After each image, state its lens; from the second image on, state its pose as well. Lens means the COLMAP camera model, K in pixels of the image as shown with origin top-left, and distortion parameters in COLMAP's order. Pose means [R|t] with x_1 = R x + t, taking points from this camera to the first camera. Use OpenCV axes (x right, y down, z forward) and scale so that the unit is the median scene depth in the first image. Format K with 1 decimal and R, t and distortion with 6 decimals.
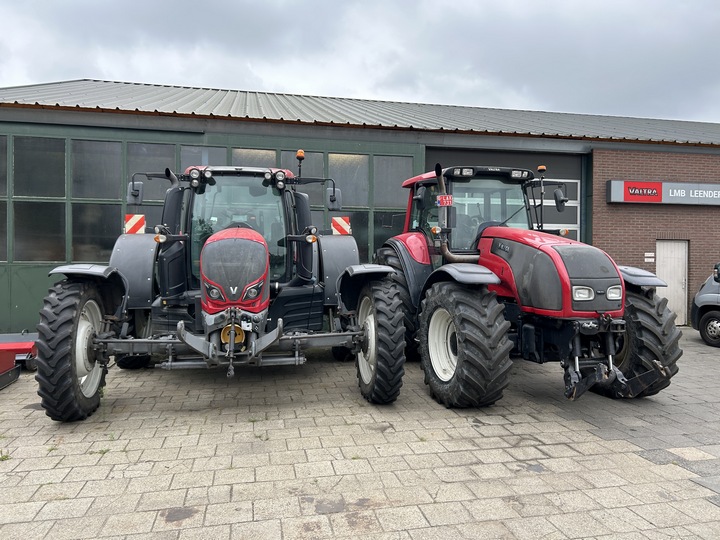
lens RADIAL K [[542.0, 0, 366.5], [0, 542.0, 268.9], [0, 0, 1]] dist [0.054926, -0.051901]
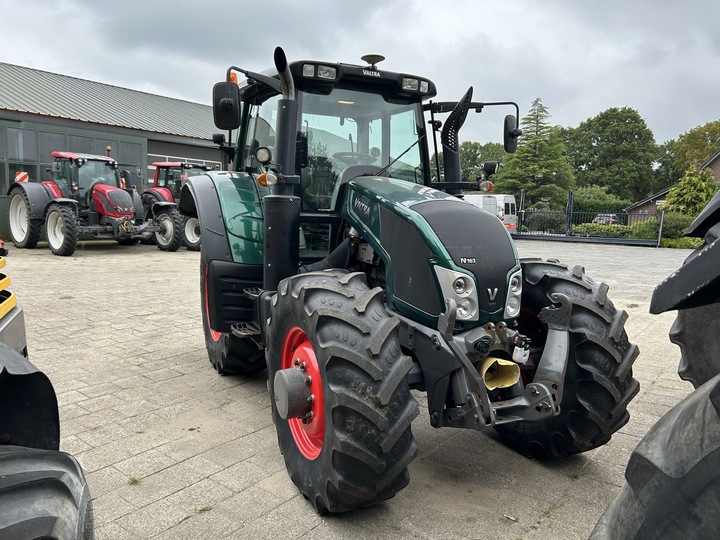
lens RADIAL K [[542.0, 0, 358.9], [0, 542.0, 269.4], [0, 0, 1]] dist [0.054926, -0.051901]
pose [[0.773557, -0.045462, 0.632093, -1.111431], [-0.022430, 0.994834, 0.099001, 0.040683], [-0.633329, -0.090761, 0.768542, -1.973241]]
